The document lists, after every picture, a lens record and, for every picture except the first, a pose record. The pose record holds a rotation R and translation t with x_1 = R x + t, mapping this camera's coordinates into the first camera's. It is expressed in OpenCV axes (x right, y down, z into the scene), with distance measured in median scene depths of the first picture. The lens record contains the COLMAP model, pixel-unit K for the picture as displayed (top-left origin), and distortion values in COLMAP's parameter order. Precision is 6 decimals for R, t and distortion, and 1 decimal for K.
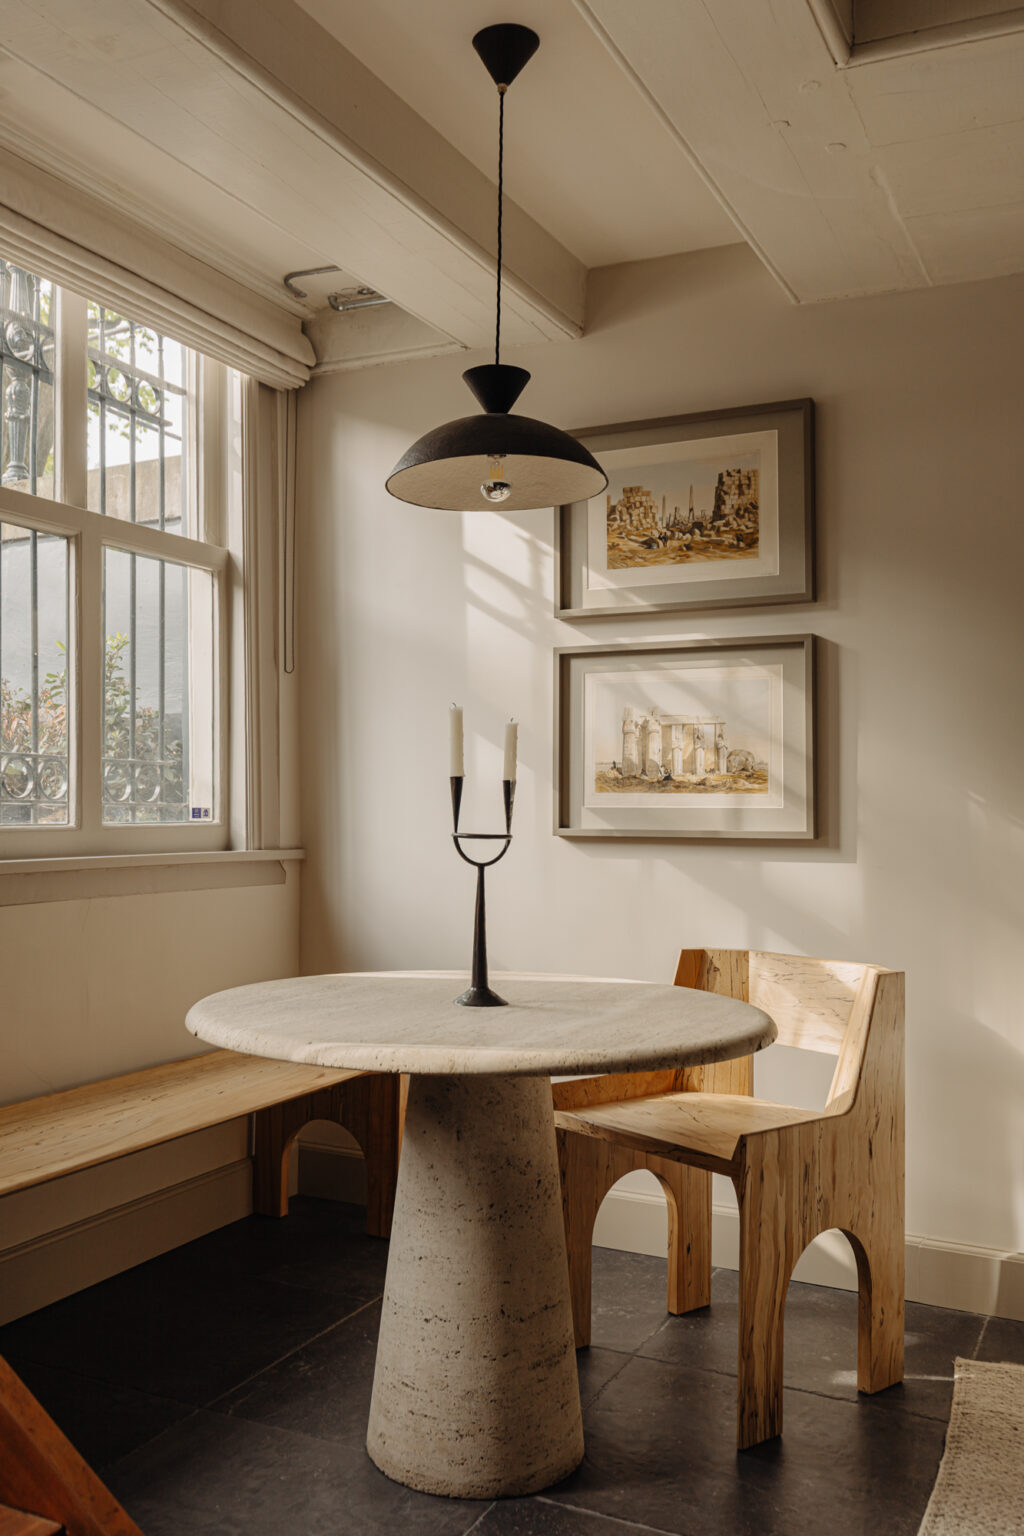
lens RADIAL K [[1377.2, 0, 511.4], [0, 1377.2, 739.6], [0, 0, 1]] dist [0.006646, -0.000613]
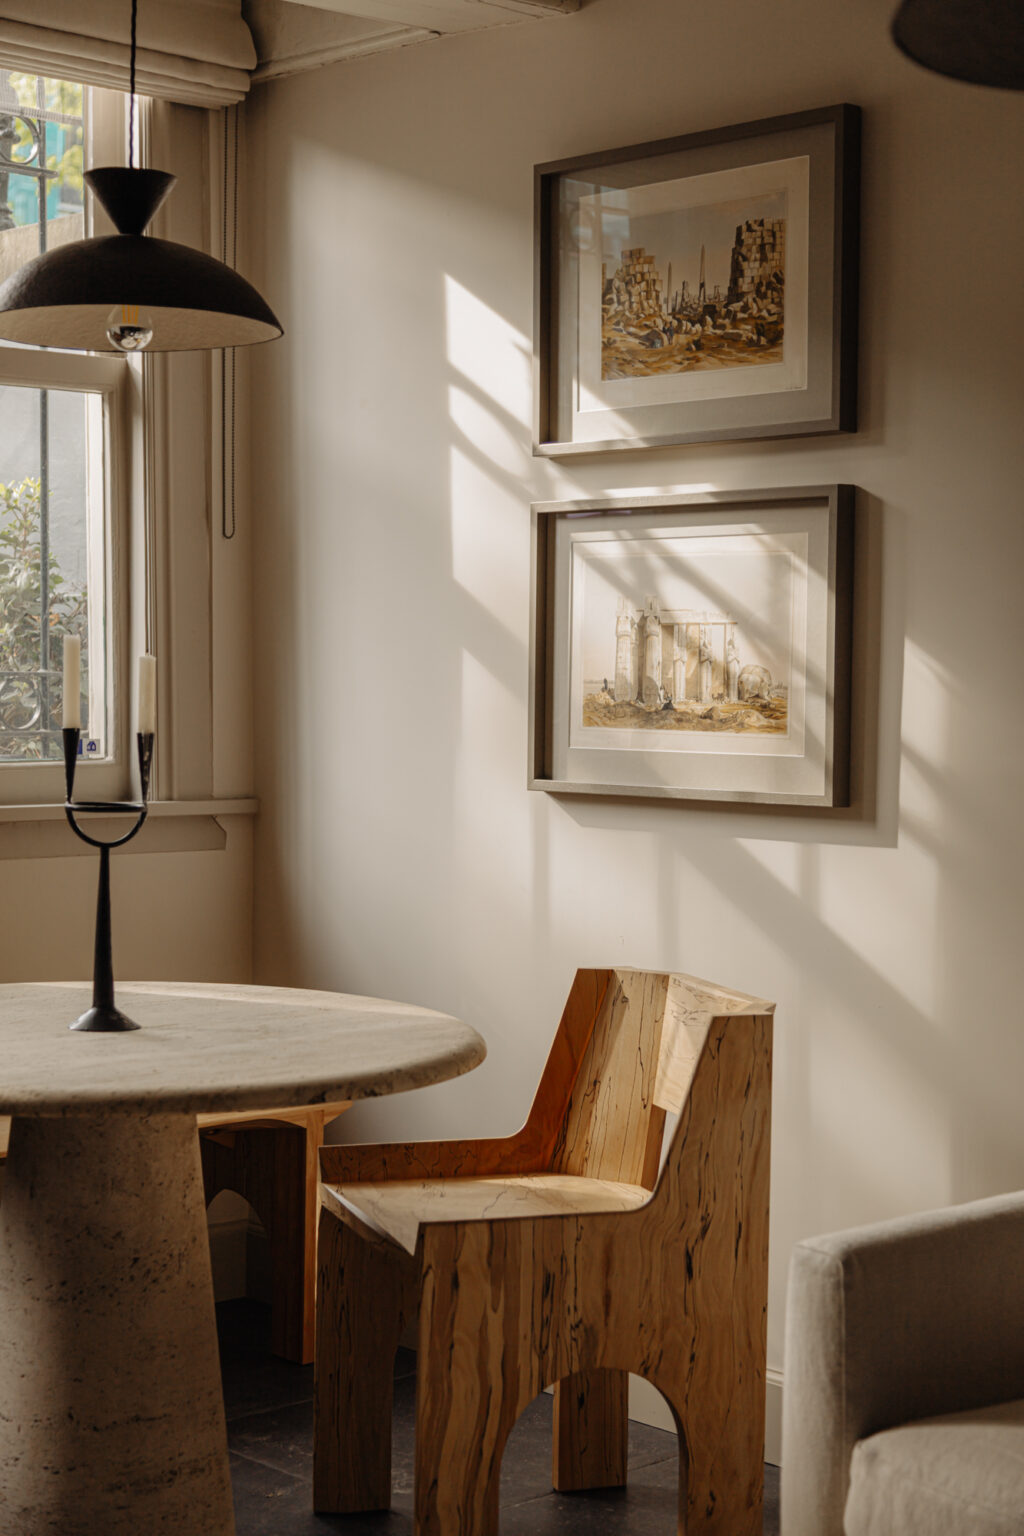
lens RADIAL K [[2580.3, 0, 512.0], [0, 2580.3, 768.0], [0, 0, 1]] dist [0.022510, -0.016423]
pose [[0.941980, 0.015339, -0.335318, 0.457620], [0.012958, 0.996549, 0.081987, -0.044329], [0.335418, -0.081575, 0.938531, -0.169549]]
